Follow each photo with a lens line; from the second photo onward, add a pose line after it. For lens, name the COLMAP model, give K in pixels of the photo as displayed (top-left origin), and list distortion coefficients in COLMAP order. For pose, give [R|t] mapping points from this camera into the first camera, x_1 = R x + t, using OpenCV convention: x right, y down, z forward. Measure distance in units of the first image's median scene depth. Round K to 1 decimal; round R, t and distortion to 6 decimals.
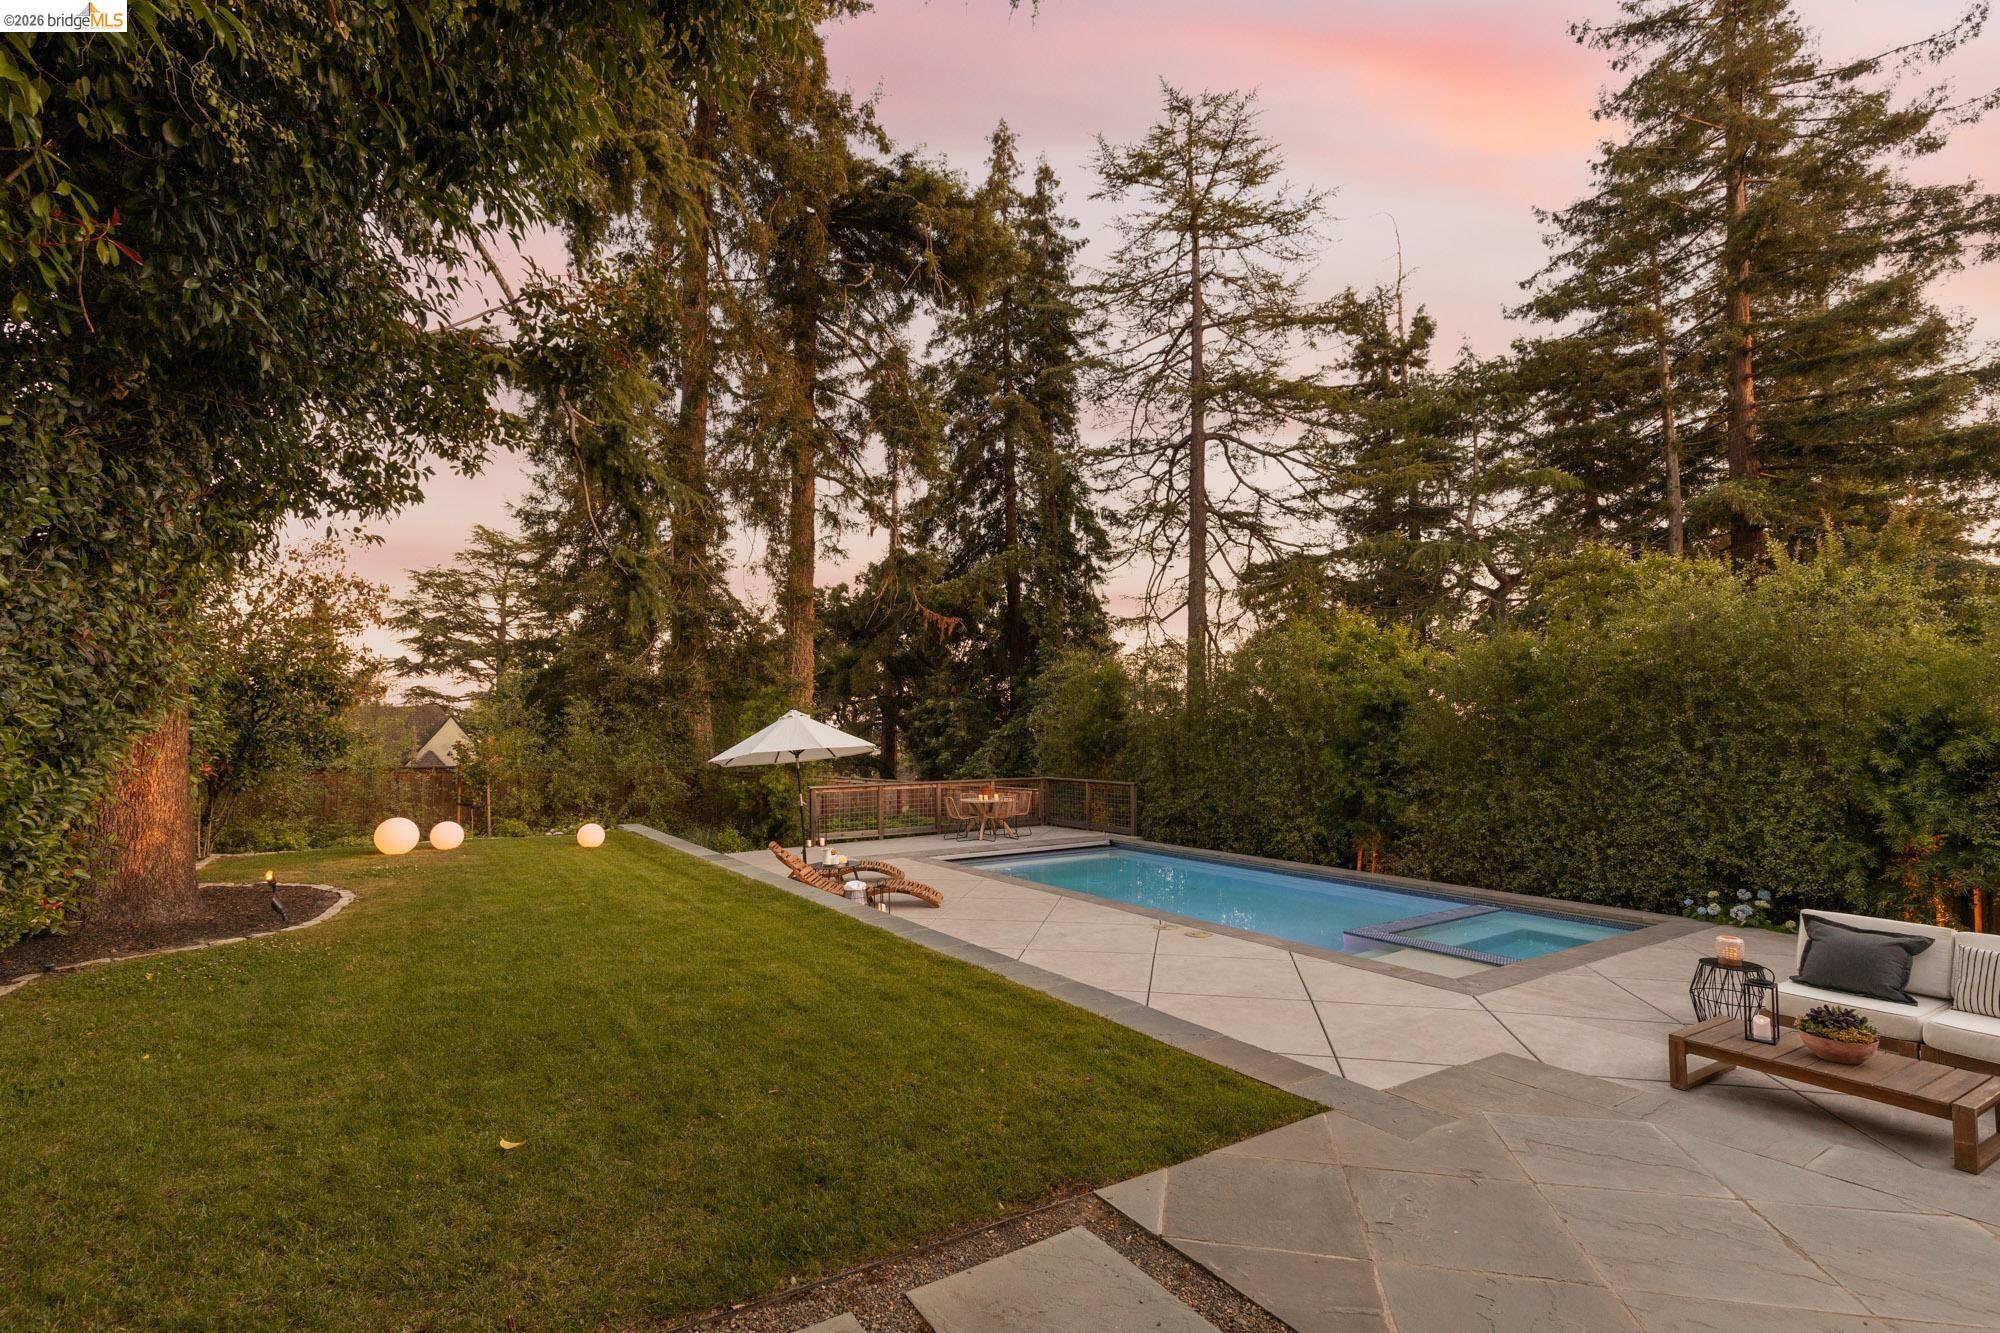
lens RADIAL K [[894.9, 0, 978.2], [0, 894.9, 704.5], [0, 0, 1]] dist [0.008573, -0.000461]
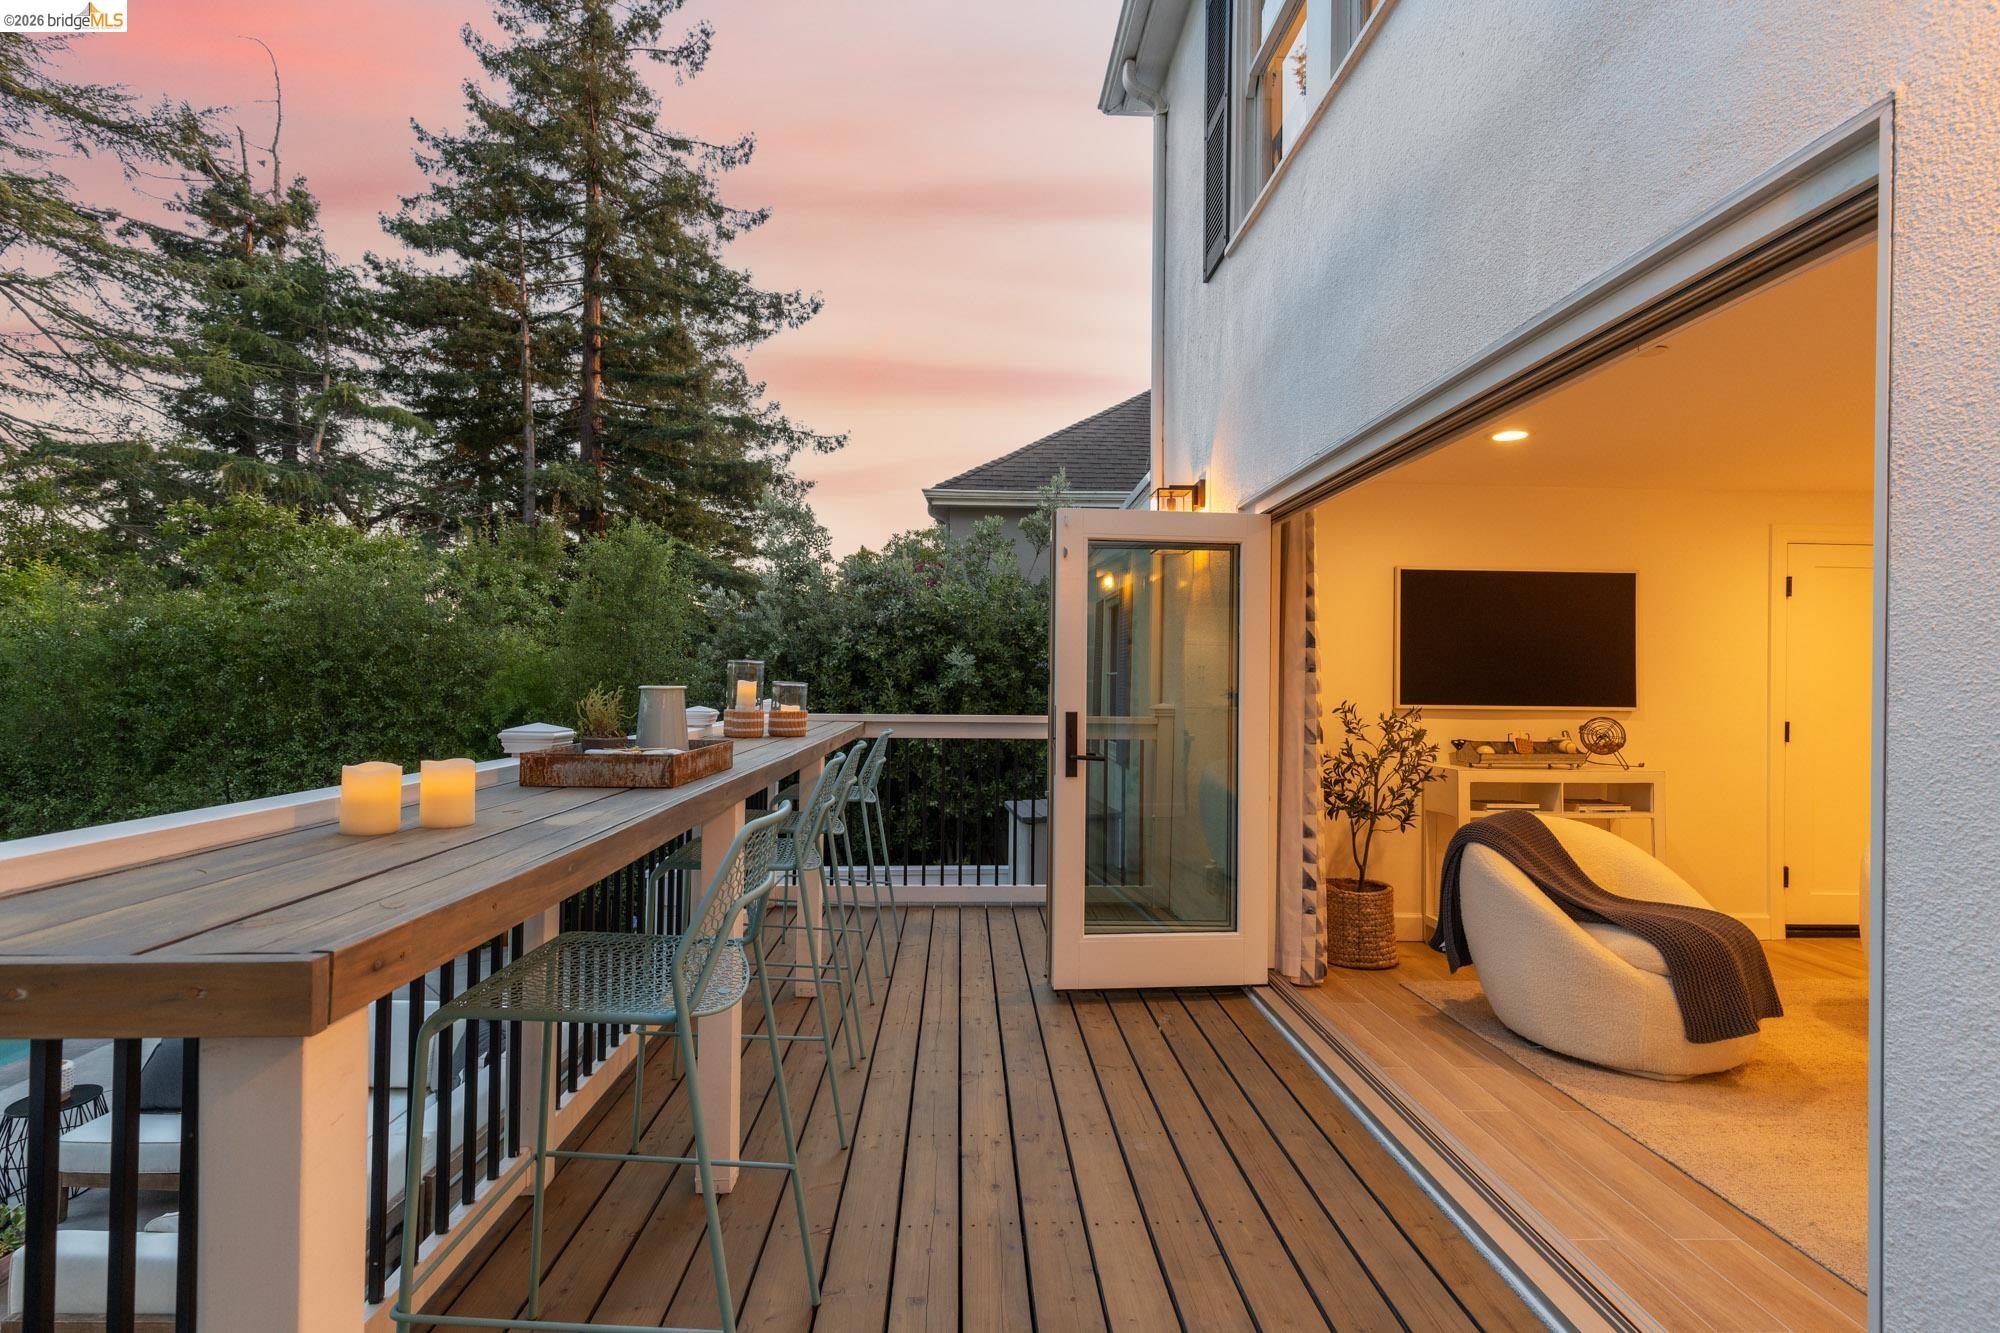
lens RADIAL K [[891.9, 0, 1000.0], [0, 891.9, 666.5], [0, 0, 1]] dist [-0.000447, 0.000261]
pose [[0.516080, 0.020051, 0.856306, 0.150823], [-0.042936, 0.999075, 0.002482, -0.023539], [-0.855464, -0.038047, 0.516463, -0.001532]]
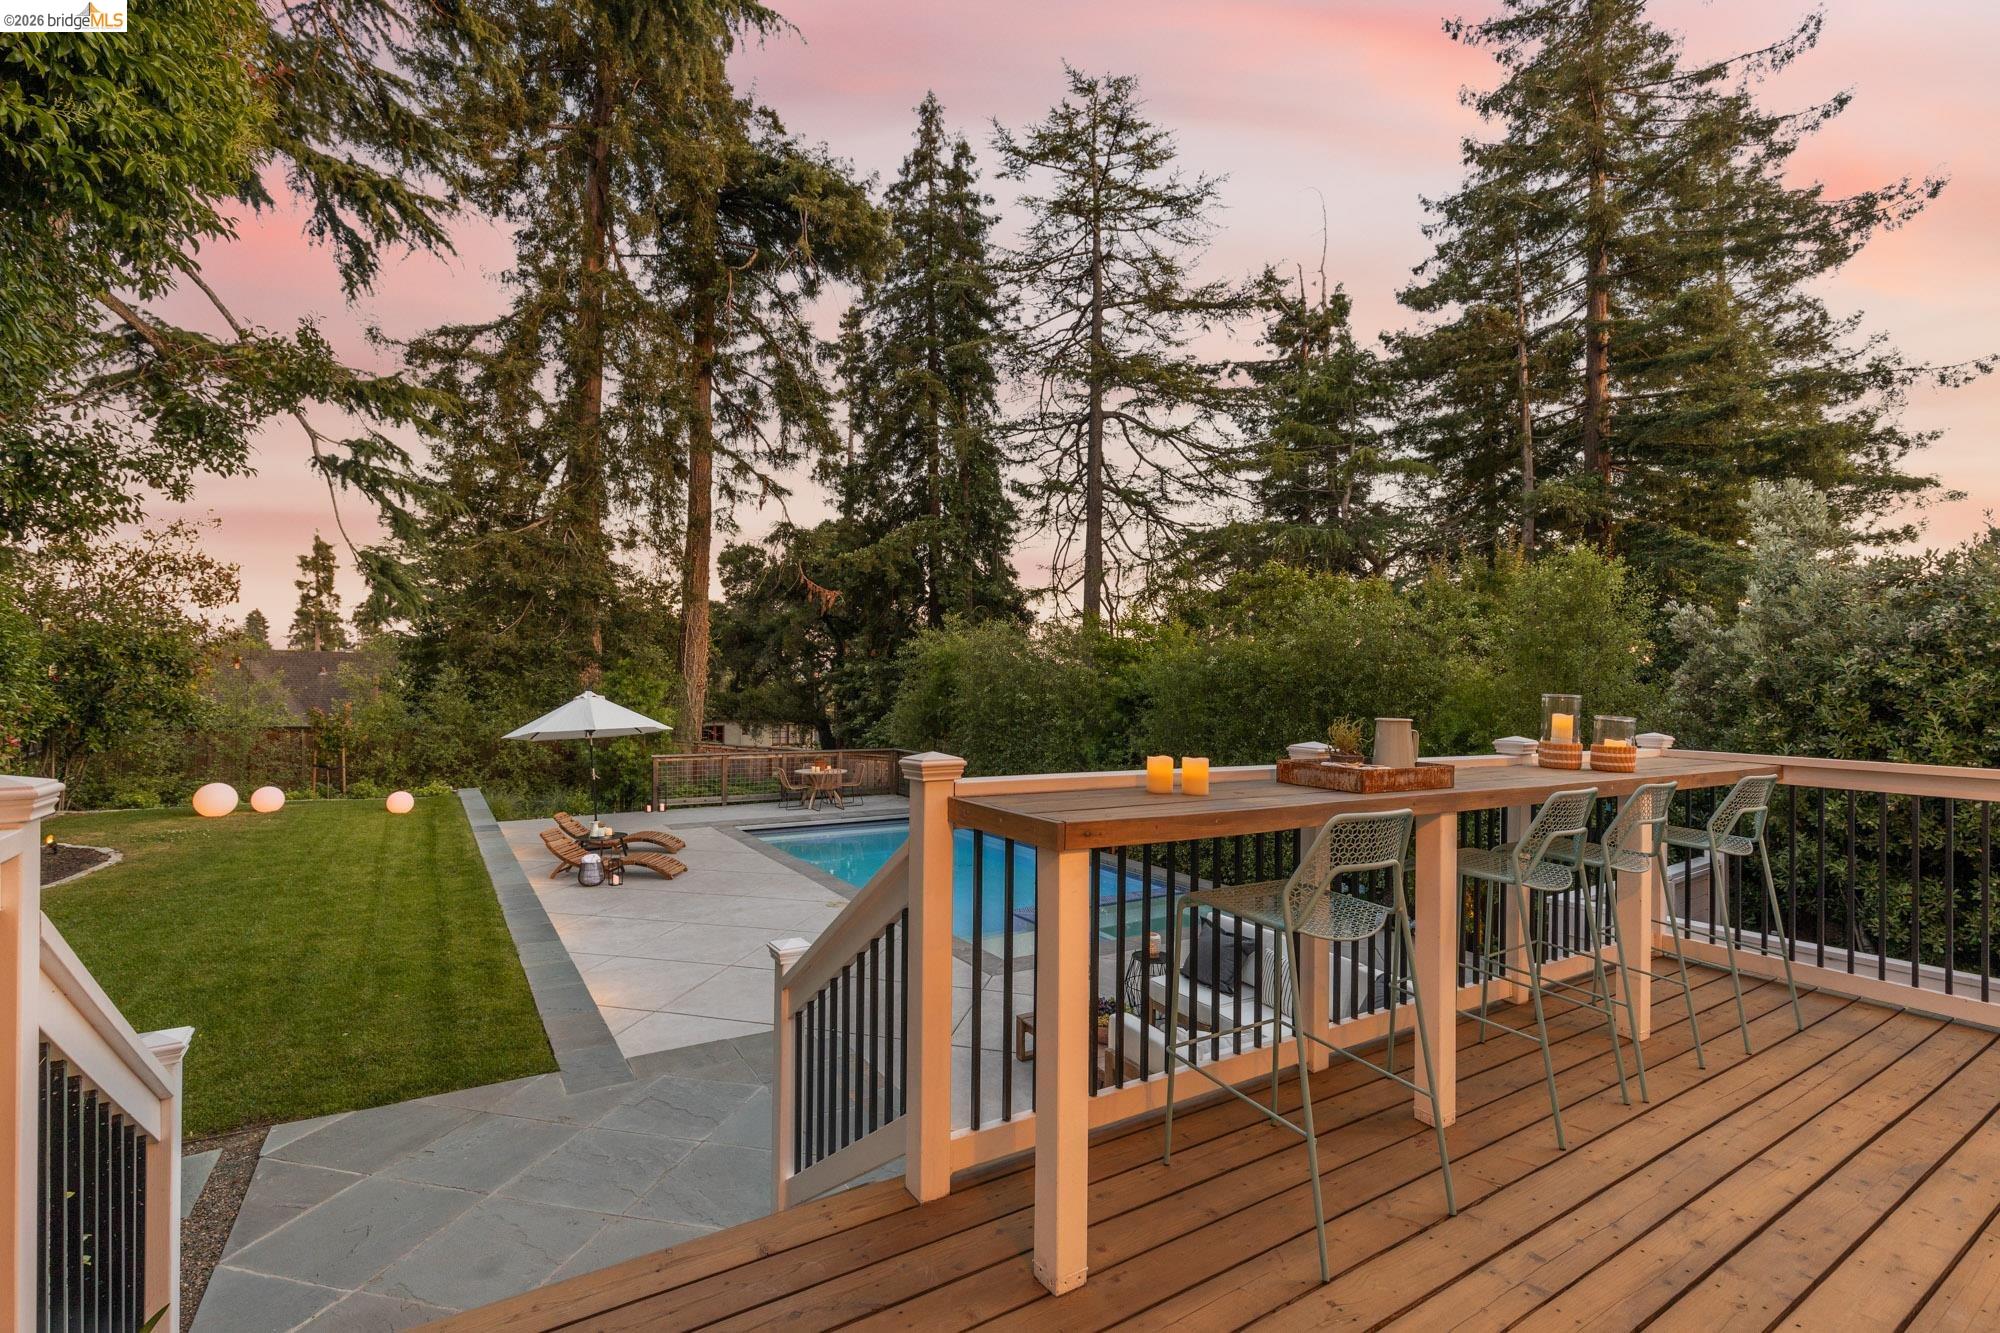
lens RADIAL K [[913.3, 0, 1000.0], [0, 913.3, 666.5], [0, 0, 1]] dist [0.010934, 0.000272]
pose [[0.999647, 0.021668, -0.015356, 0.160841], [-0.021392, 0.999611, 0.017919, -0.028176], [0.015738, -0.017584, 0.999722, -0.051283]]
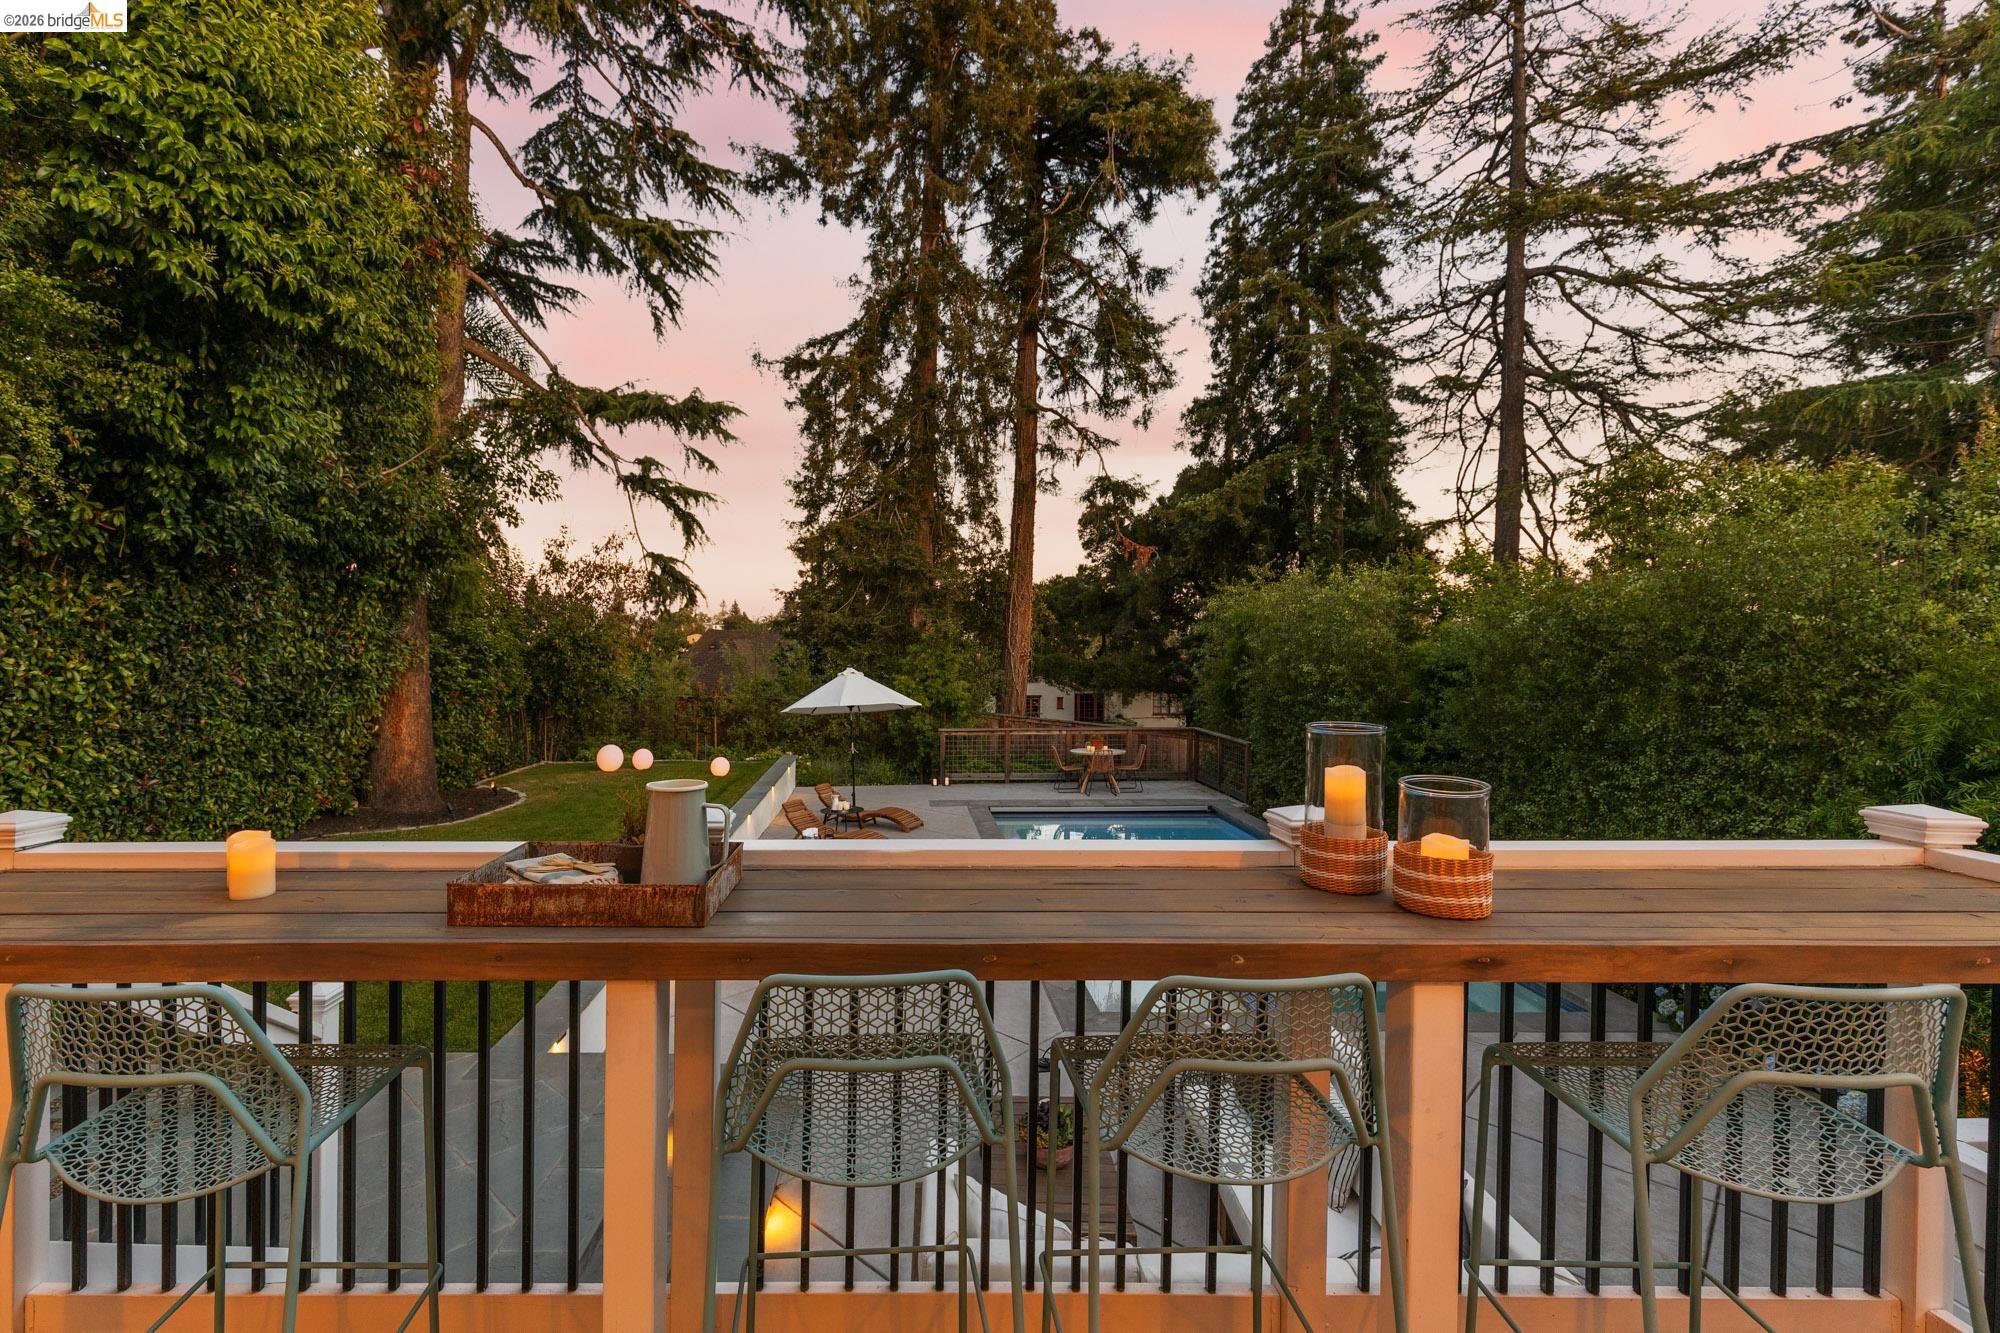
lens RADIAL K [[947.6, 0, 920.7], [0, 947.6, 649.0], [0, 0, 1]] dist [0.001518, 0.000126]
pose [[0.822524, 0.000418, -0.568731, 0.293055], [0.028048, 0.998753, 0.041299, -0.033738], [0.568039, -0.049921, 0.821486, 0.047492]]
